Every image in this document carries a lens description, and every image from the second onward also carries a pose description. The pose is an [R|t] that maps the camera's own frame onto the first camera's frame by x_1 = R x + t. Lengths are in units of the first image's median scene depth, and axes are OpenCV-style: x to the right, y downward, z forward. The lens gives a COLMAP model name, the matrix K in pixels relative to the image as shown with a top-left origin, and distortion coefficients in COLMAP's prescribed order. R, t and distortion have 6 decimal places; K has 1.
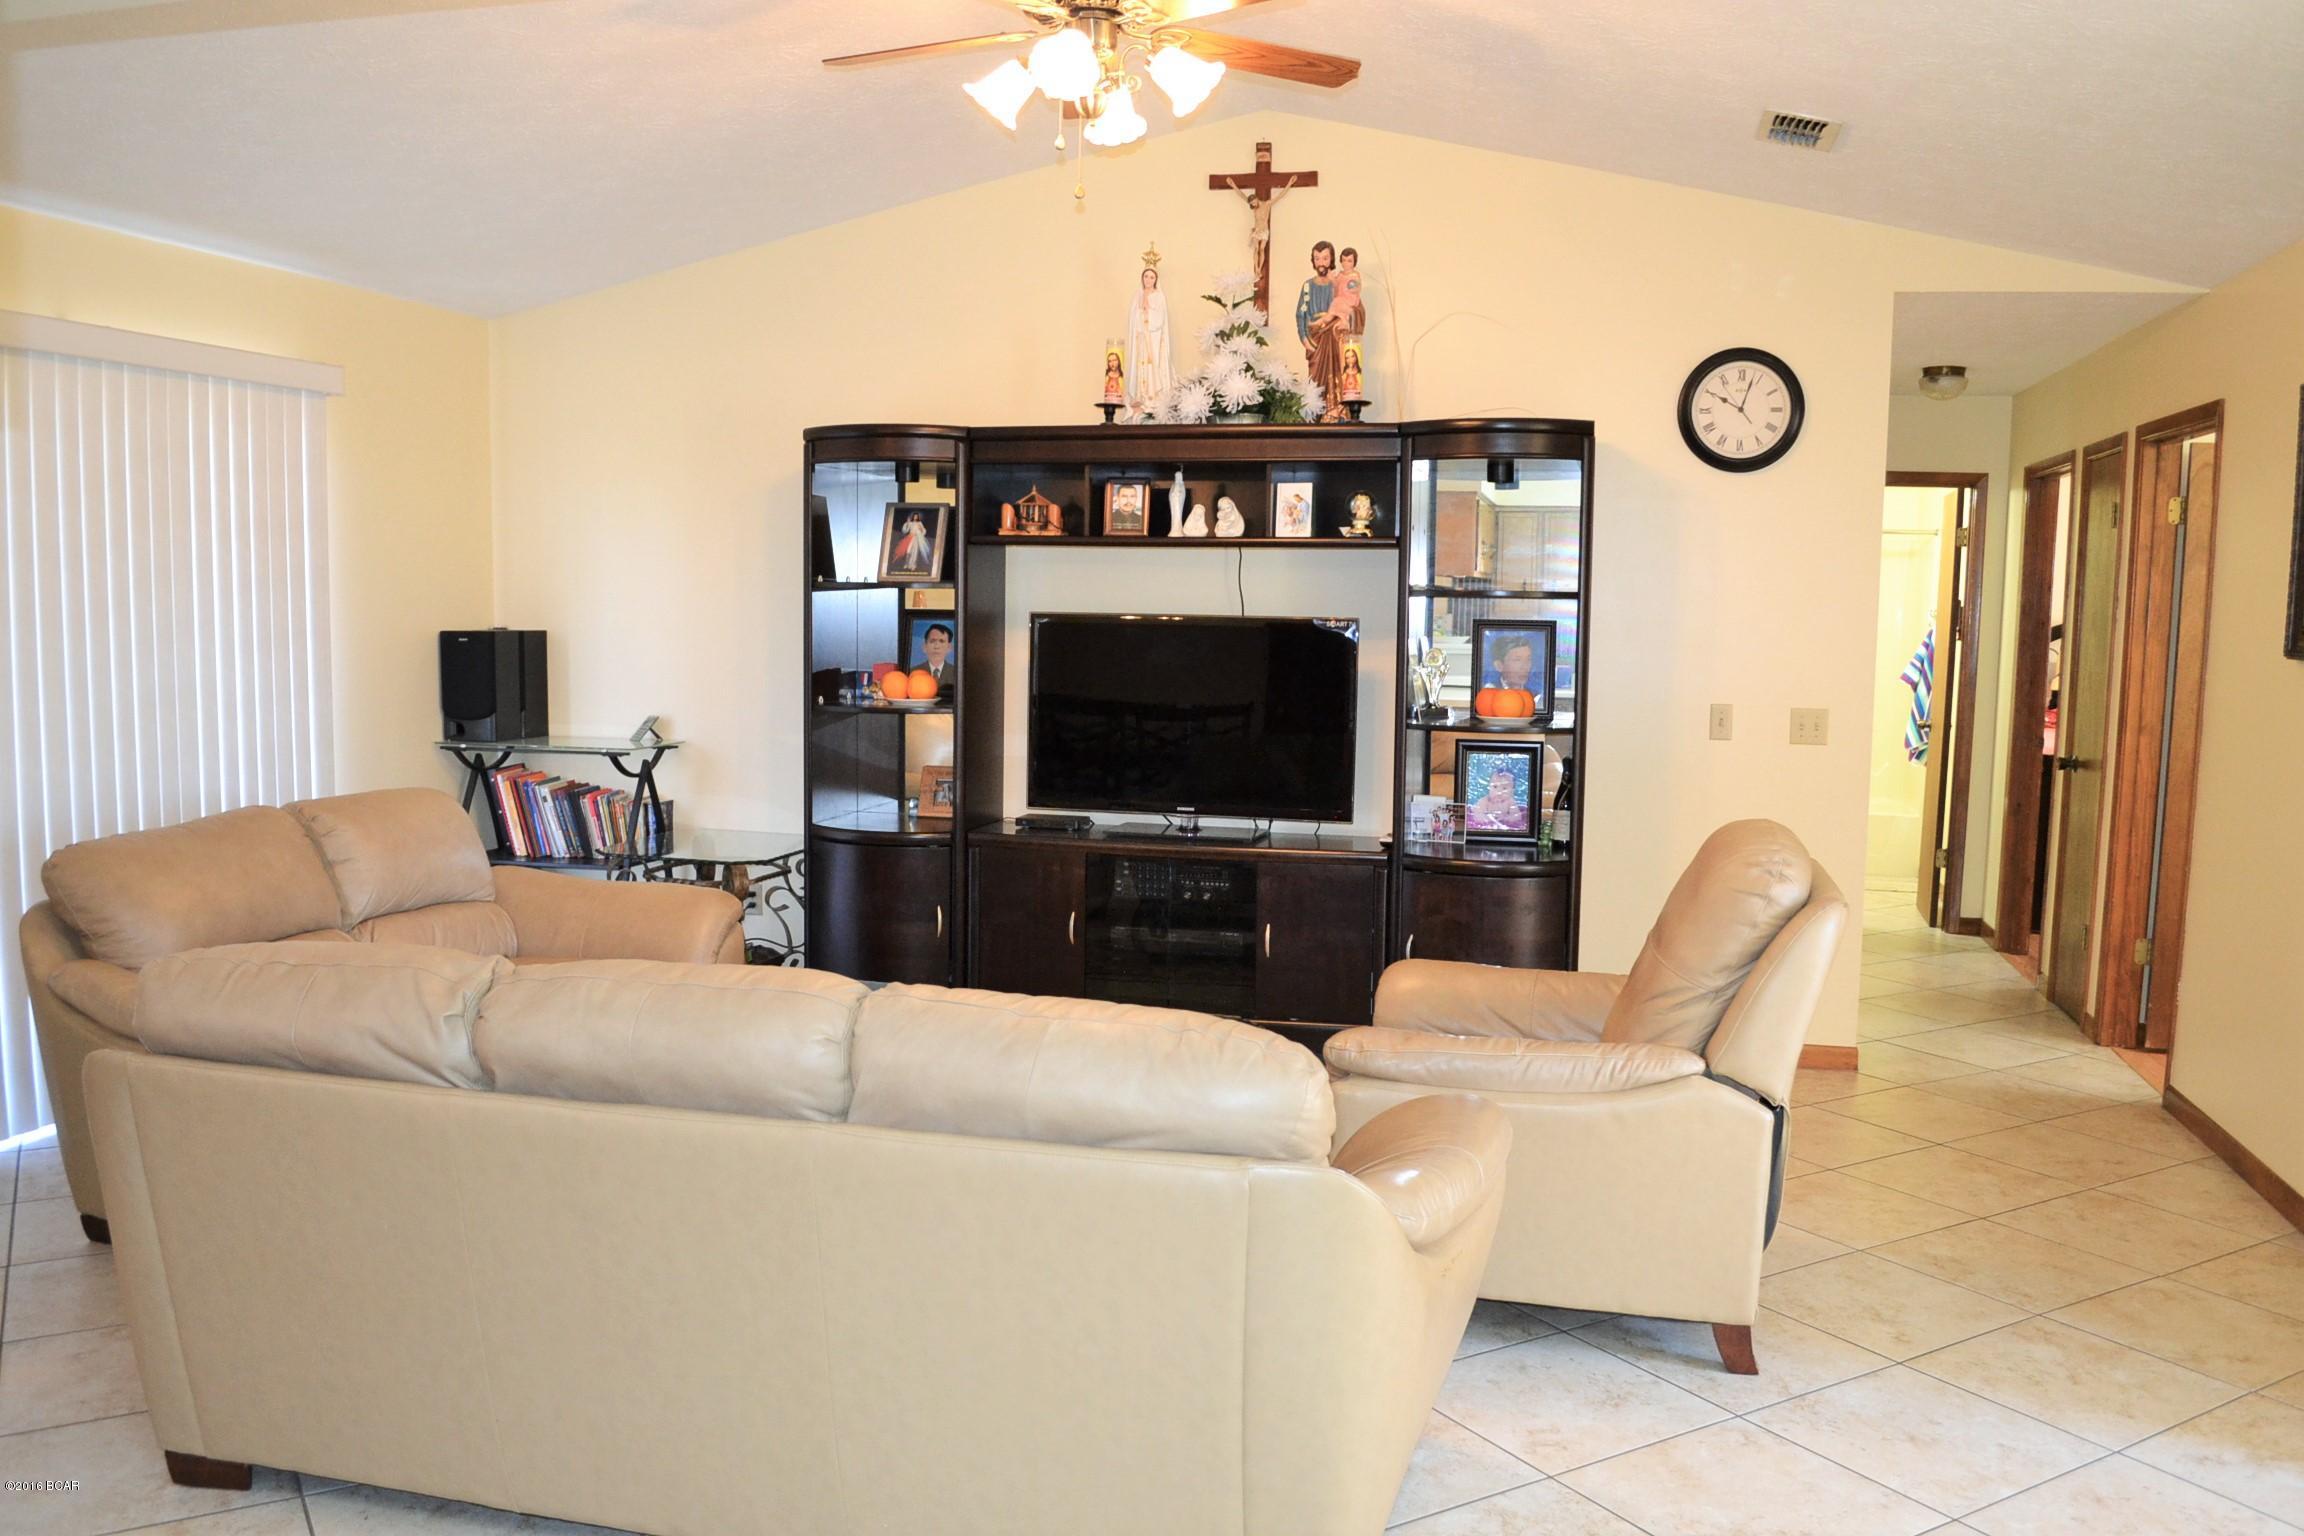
lens RADIAL K [[1844.4, 0, 1157.8], [0, 1844.4, 773.8], [0, 0, 1]] dist [-0.085503, 0.014233]
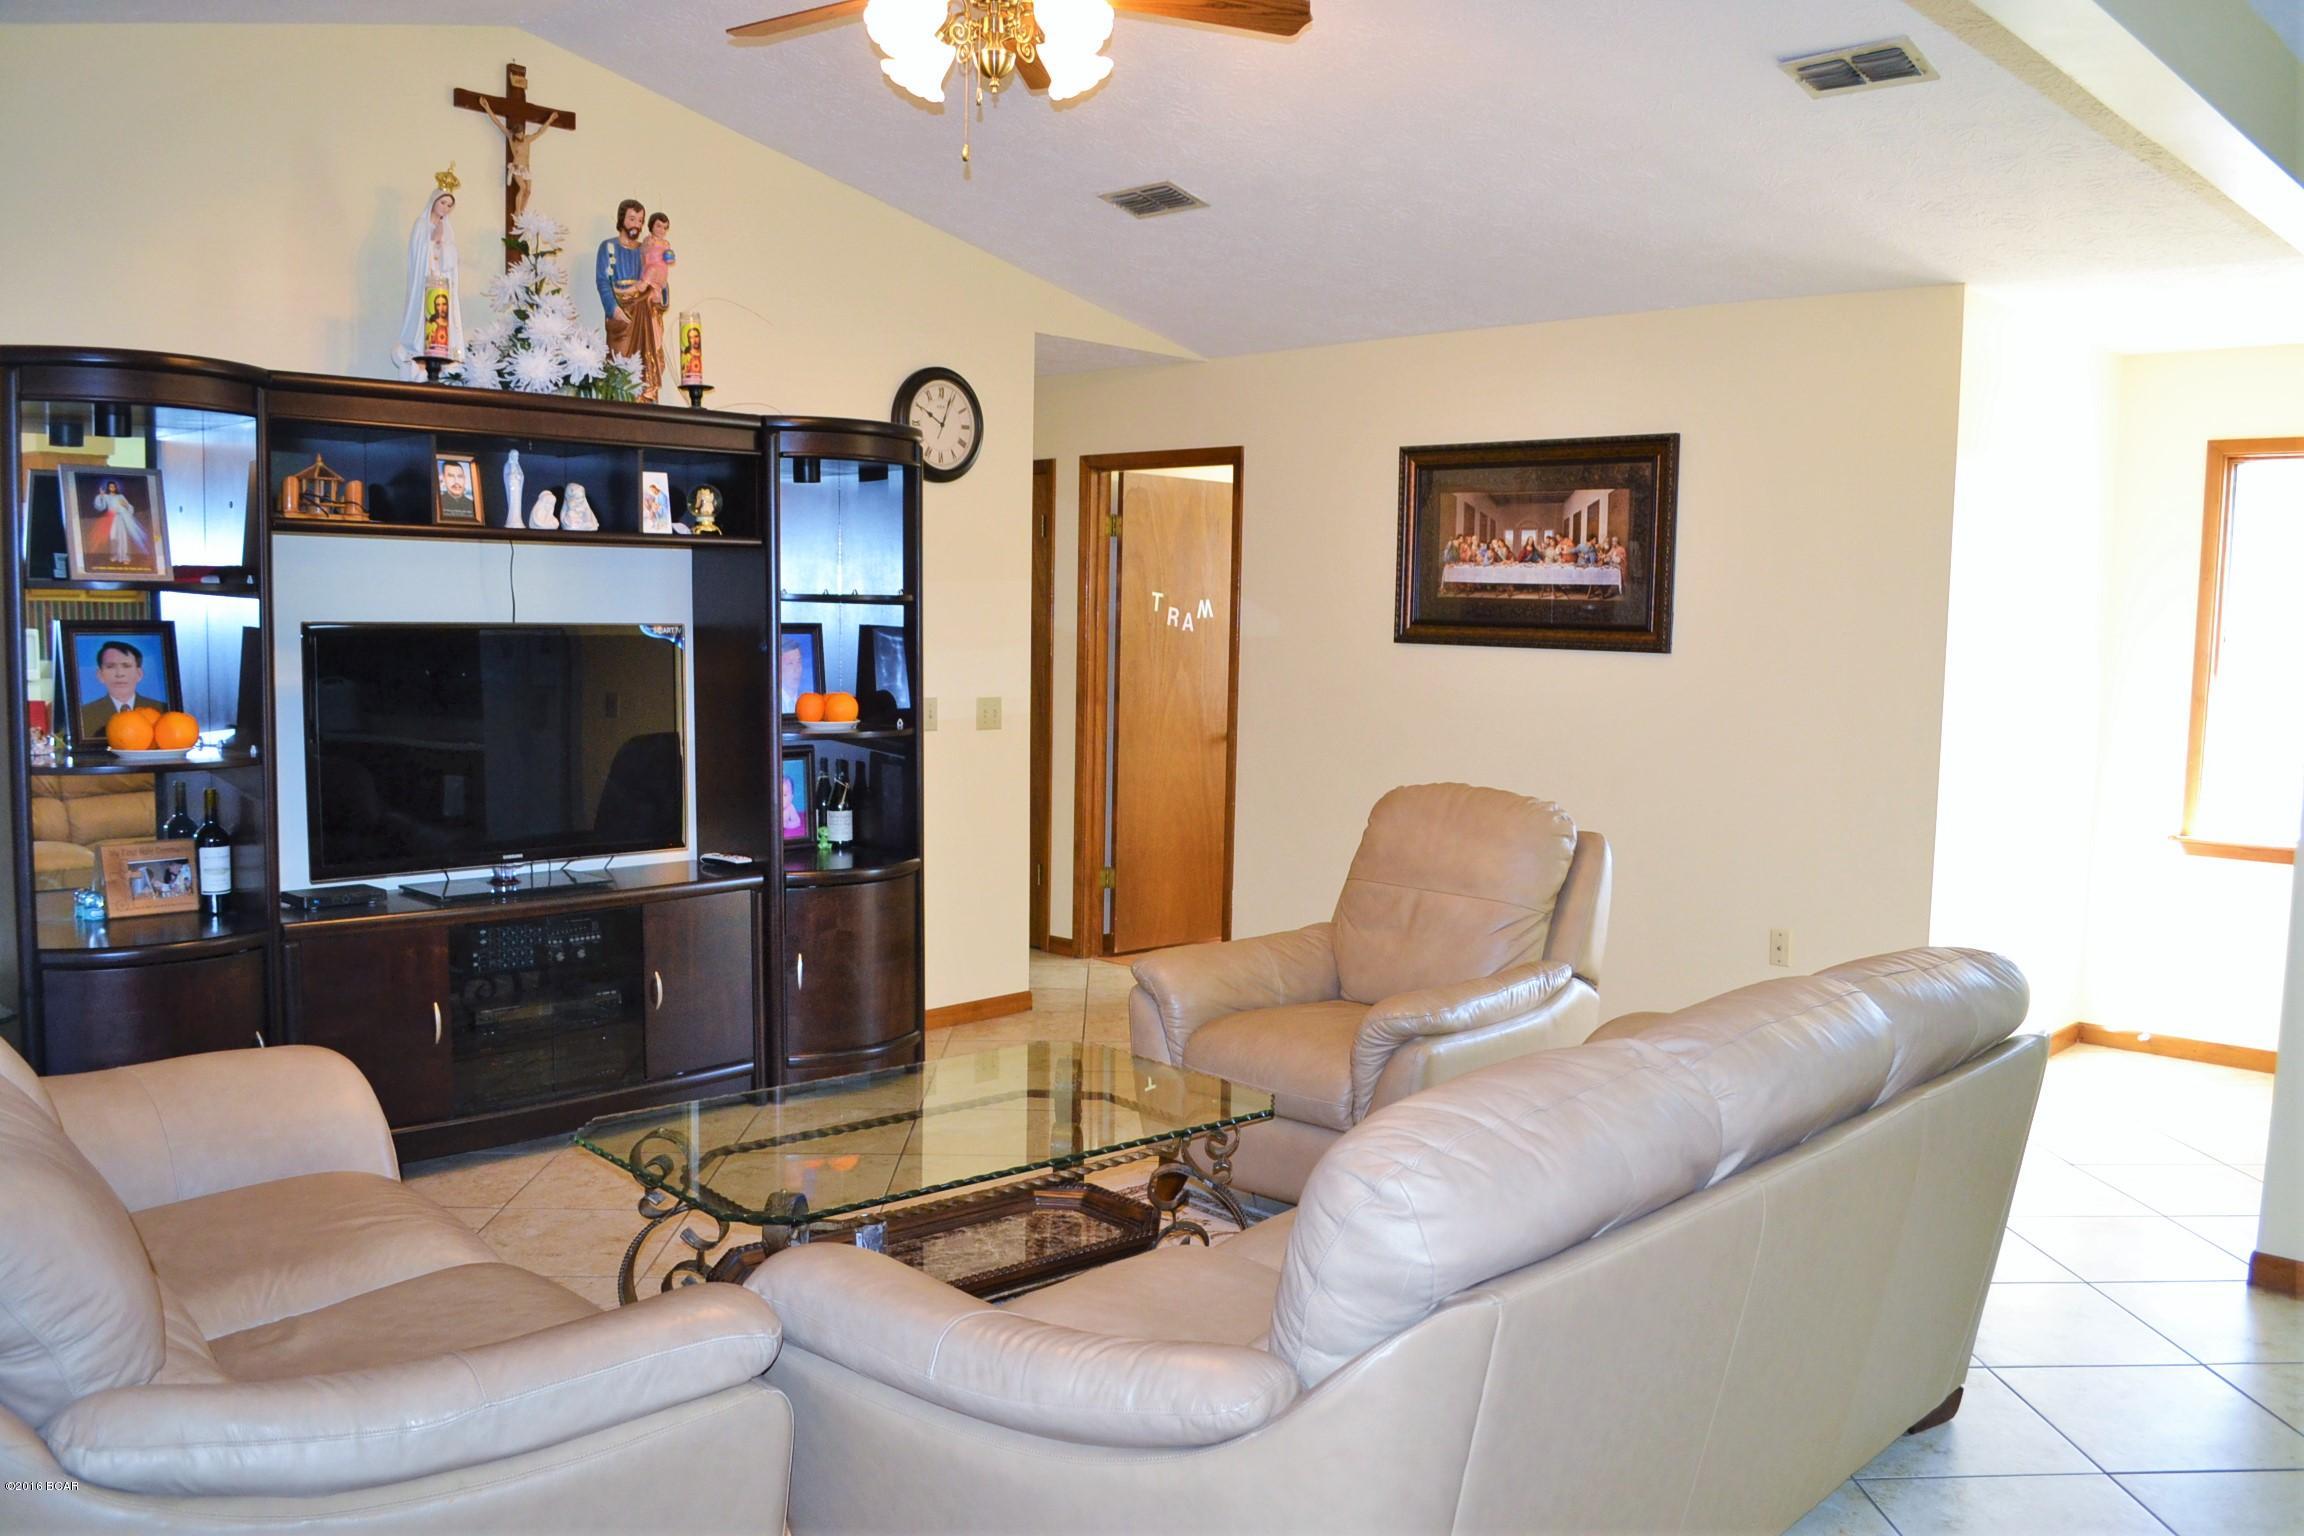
lens RADIAL K [[1844.4, 0, 1158.1], [0, 1844.4, 775.1], [0, 0, 1]] dist [-0.085503, 0.014233]
pose [[0.485335, -0.084026, 0.870282, -0.568950], [0.076521, 0.995634, 0.053455, -0.040114], [-0.870973, 0.040651, 0.489645, 0.352762]]
